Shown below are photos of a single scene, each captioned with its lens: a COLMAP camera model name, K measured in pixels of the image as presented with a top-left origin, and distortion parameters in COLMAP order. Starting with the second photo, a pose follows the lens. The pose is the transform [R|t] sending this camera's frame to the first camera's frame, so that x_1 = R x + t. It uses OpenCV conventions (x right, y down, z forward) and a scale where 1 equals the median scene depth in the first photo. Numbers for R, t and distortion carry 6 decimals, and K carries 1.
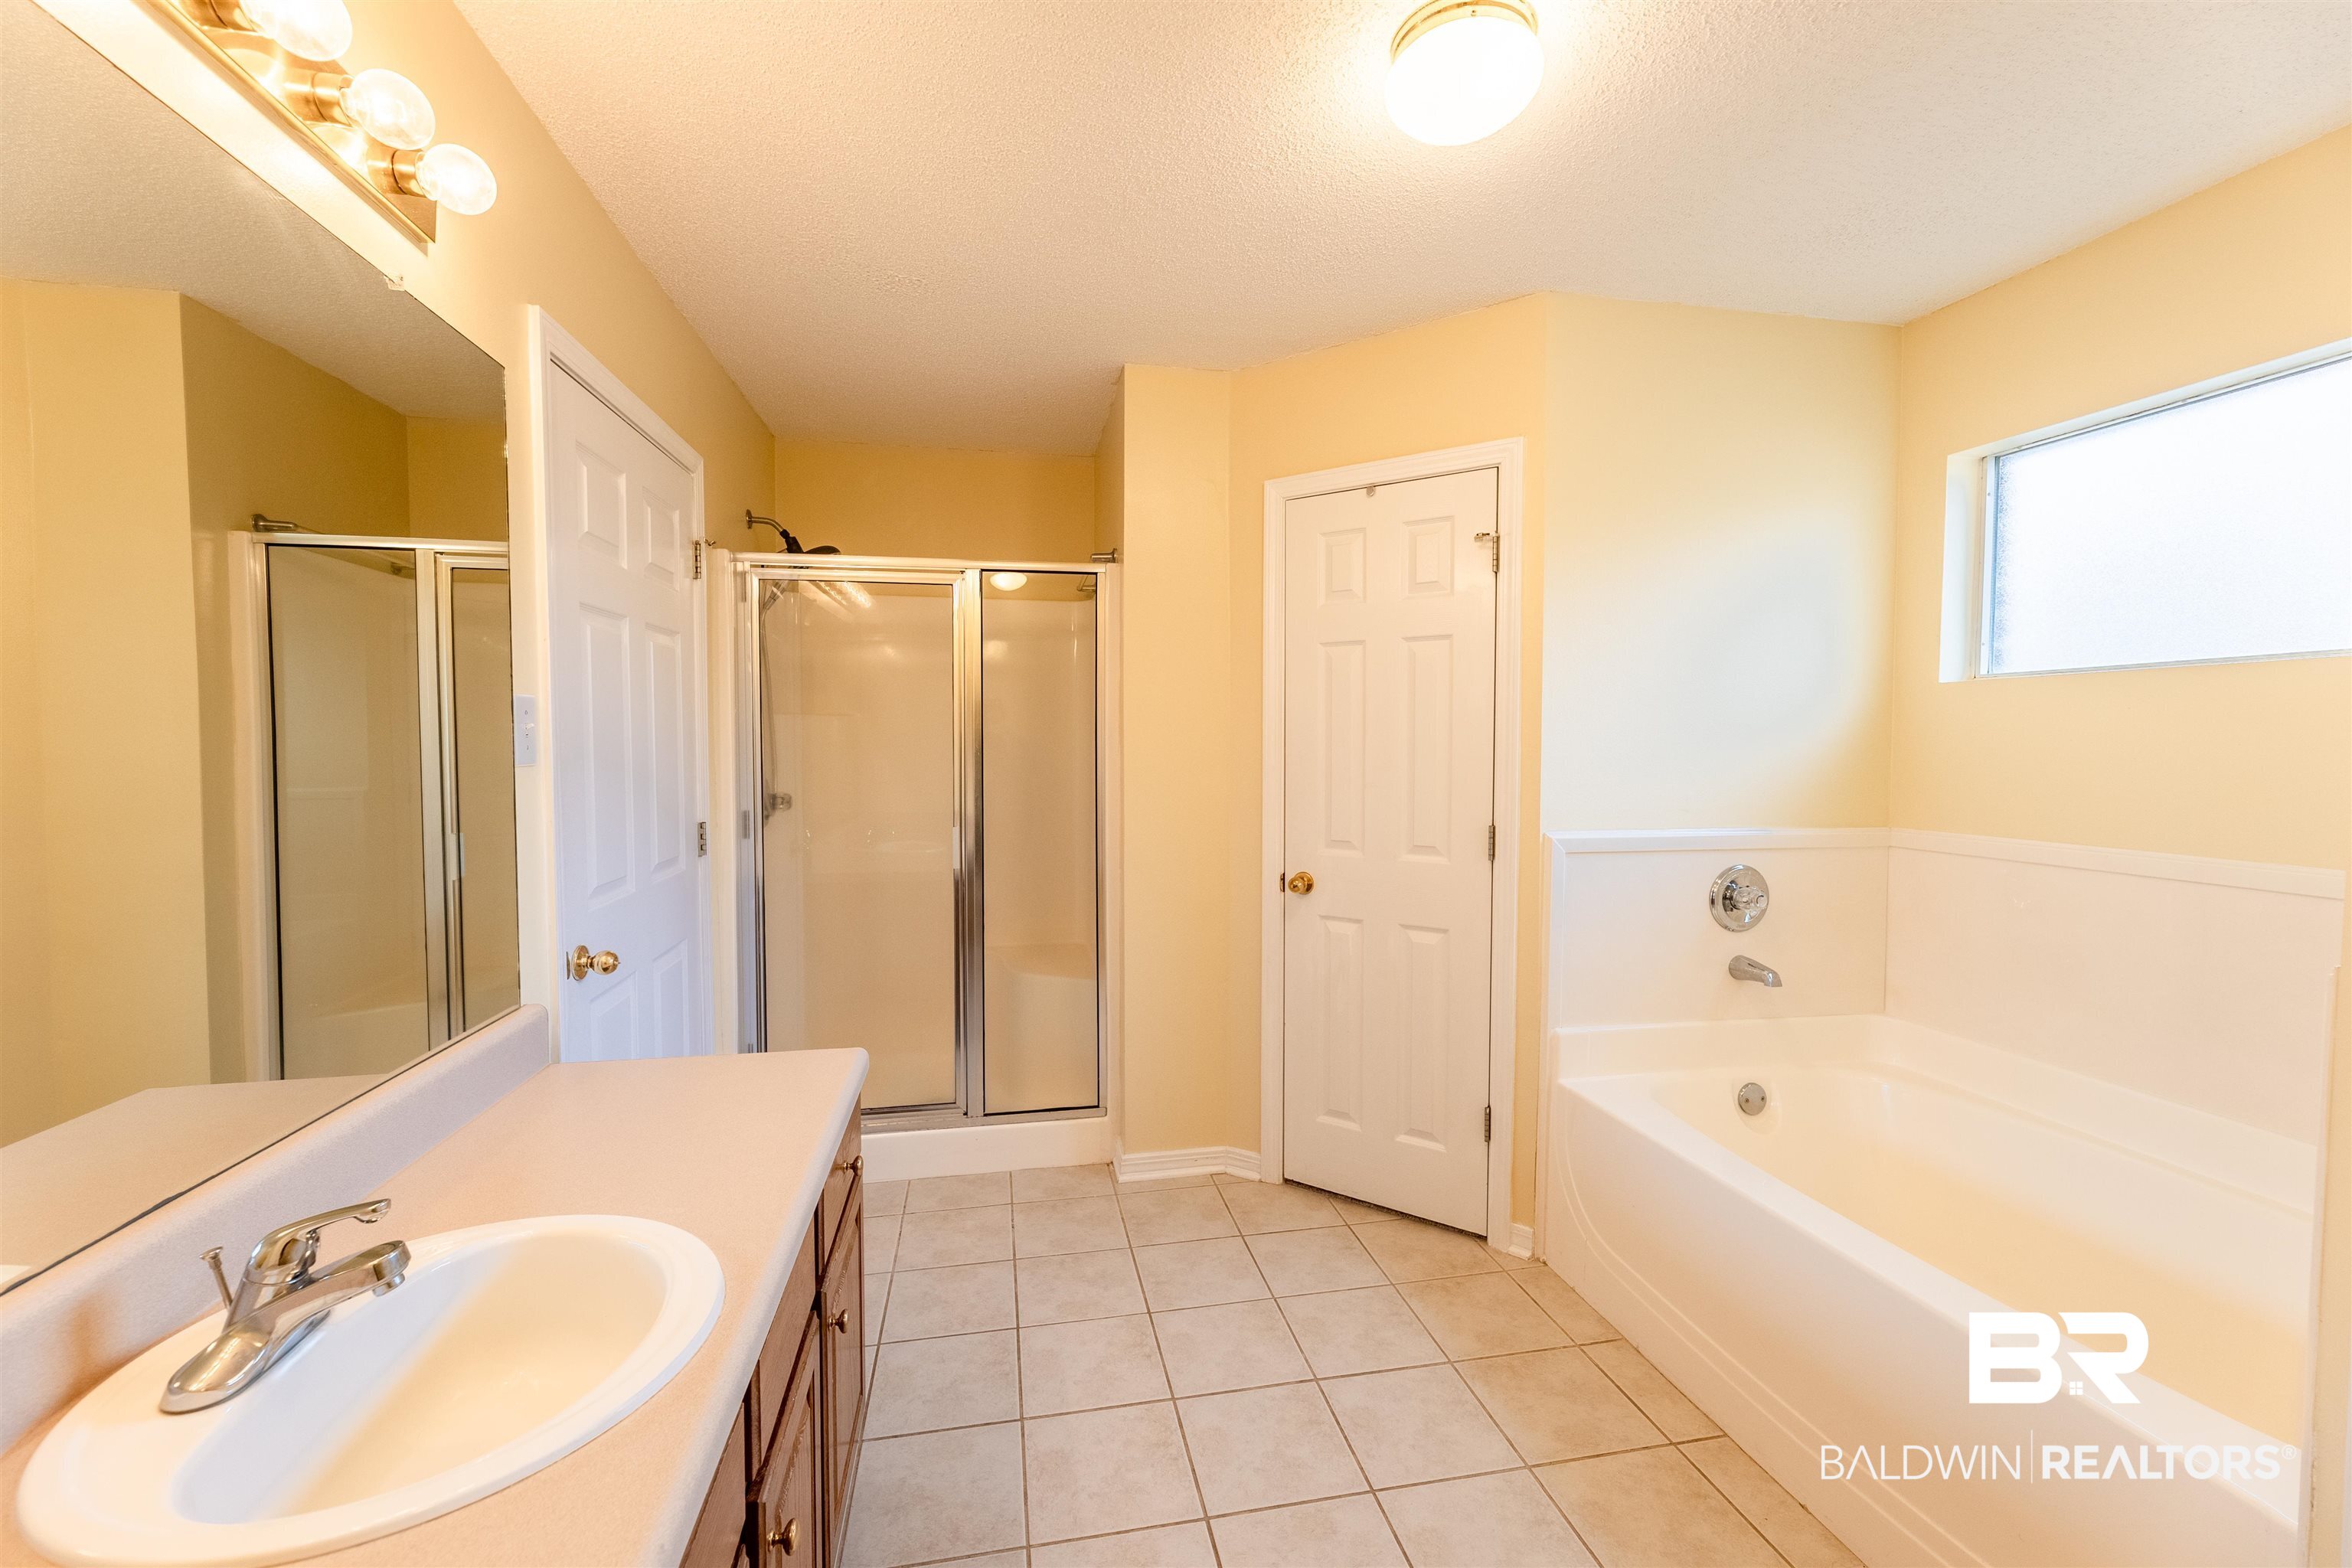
lens RADIAL K [[943.6, 0, 1180.1], [0, 943.6, 775.5], [0, 0, 1]] dist [-0.002527, 0.000073]
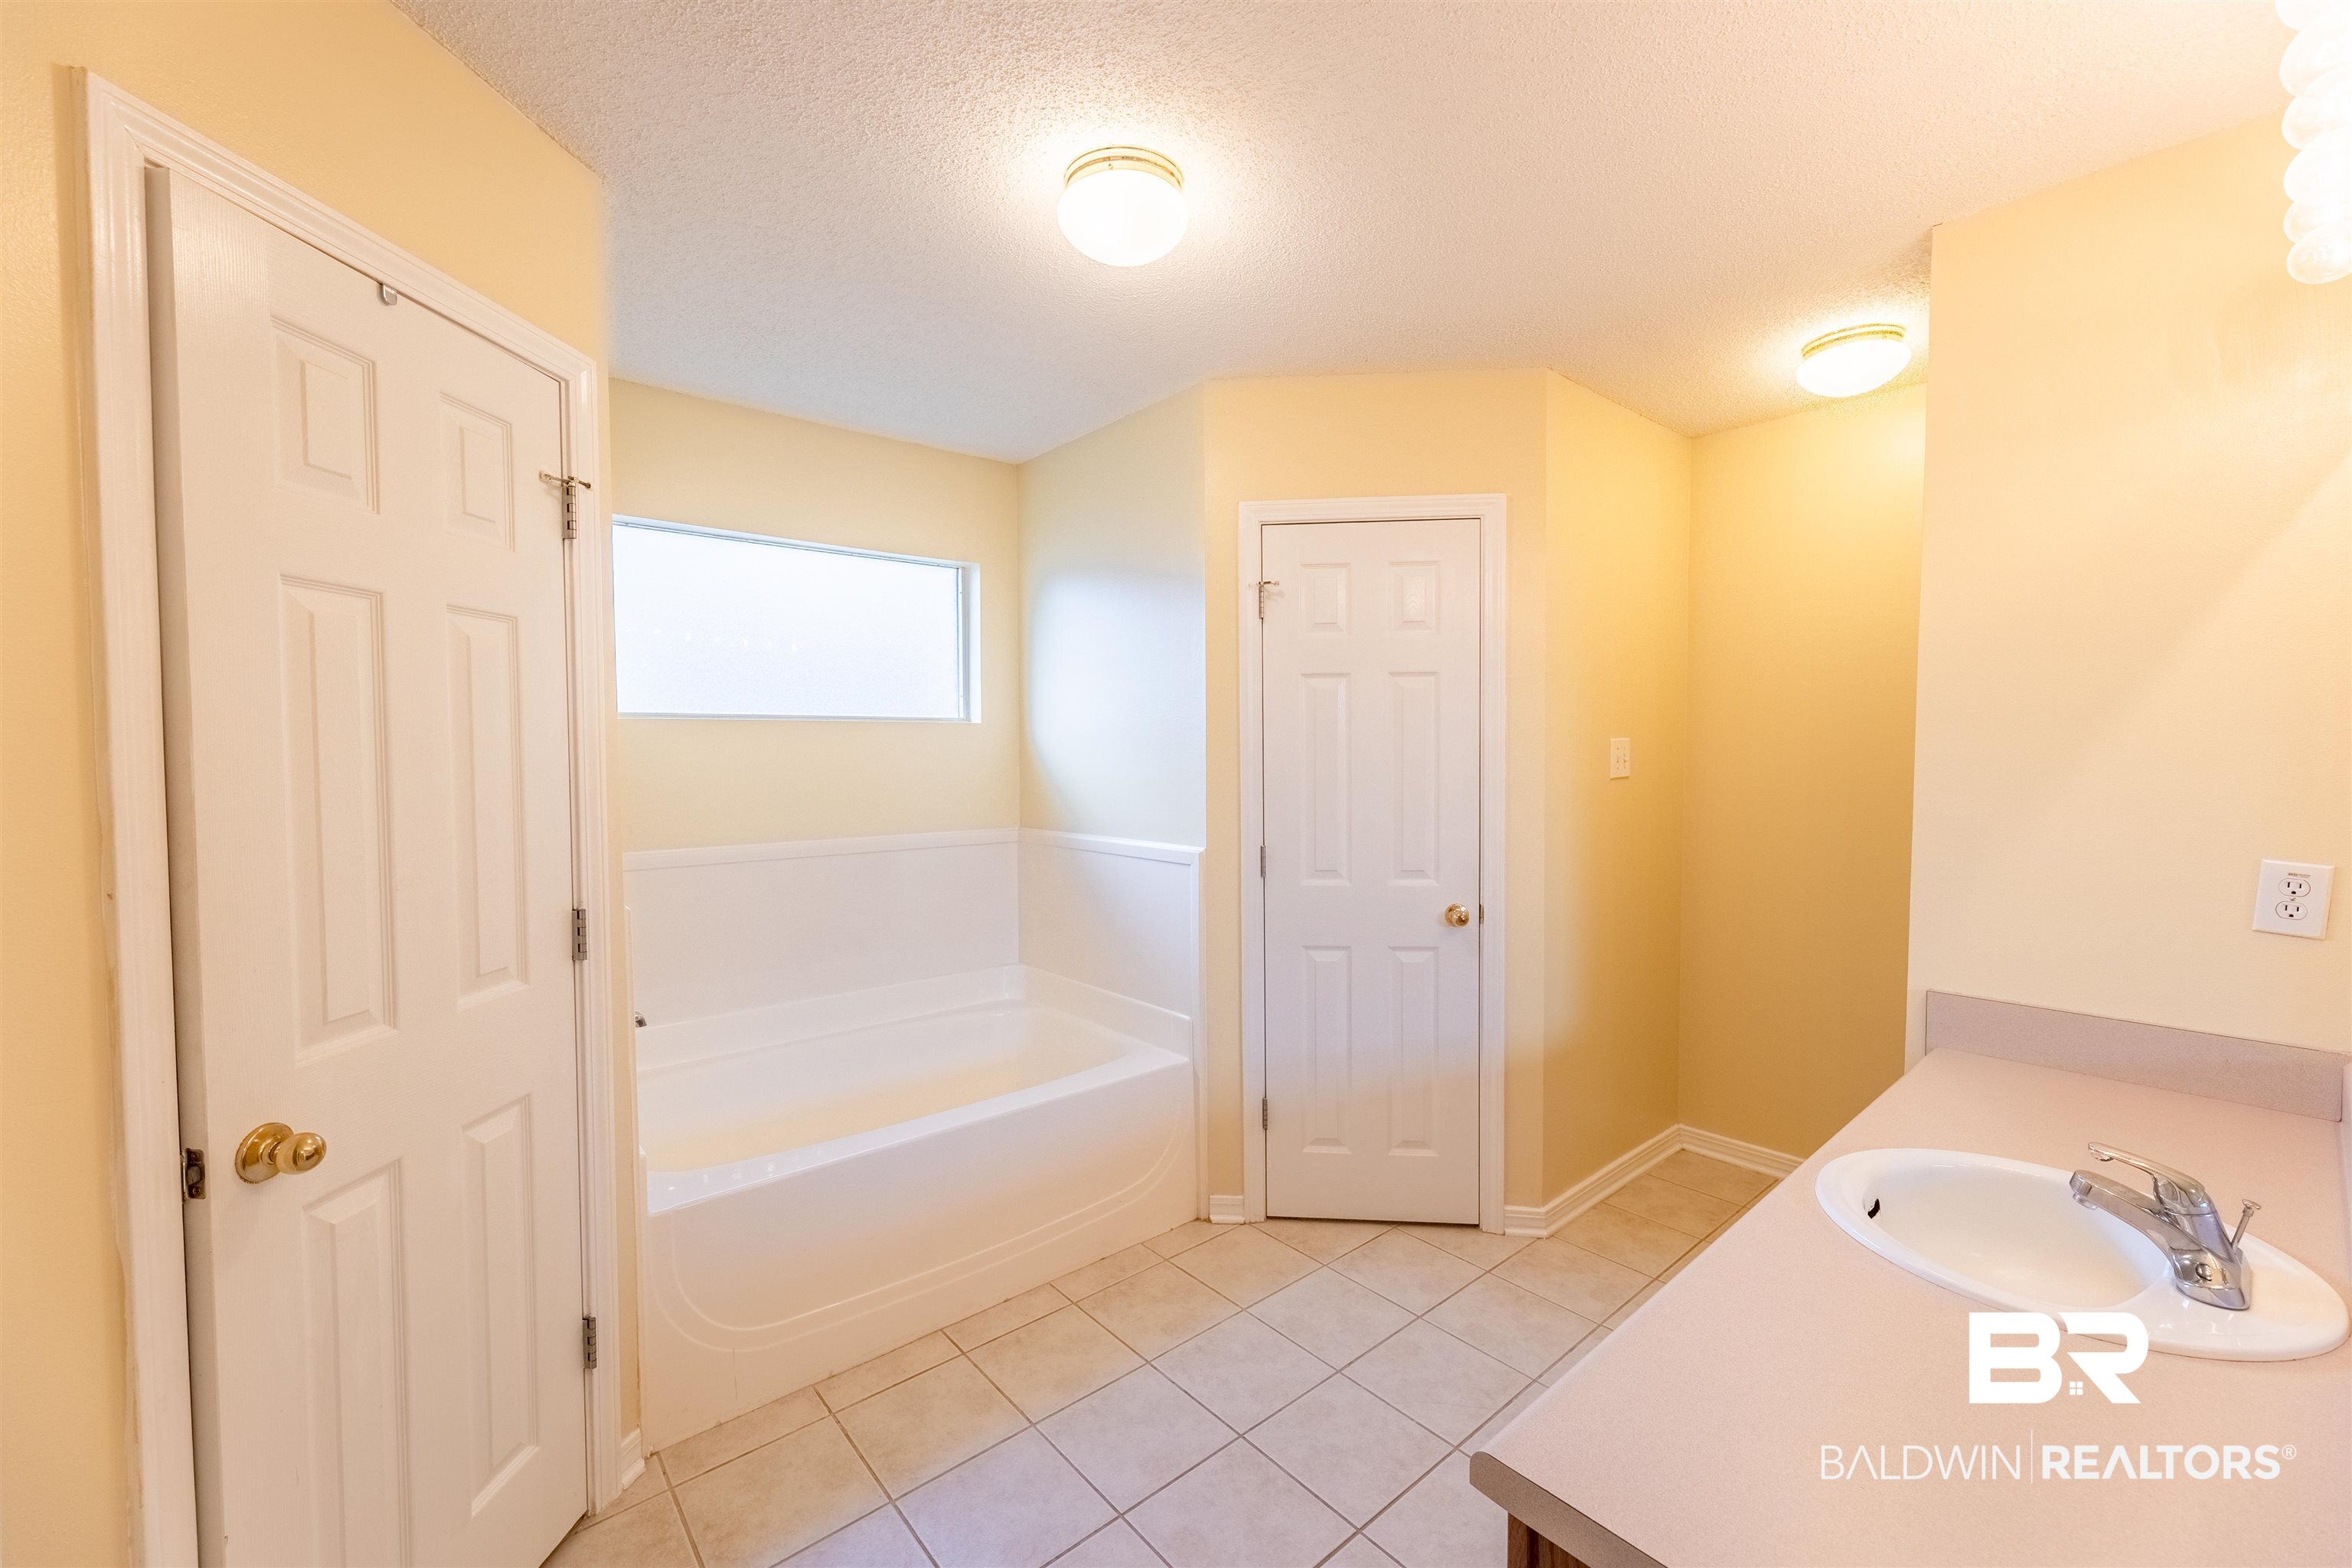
lens RADIAL K [[943.6, 0, 1185.1], [0, 943.6, 777.4], [0, 0, 1]] dist [-0.002527, 0.000073]
pose [[-0.486955, -0.027408, 0.872997, -0.491365], [0.033429, 0.998190, 0.049985, -0.063326], [-0.872787, 0.053523, -0.485157, 0.971030]]
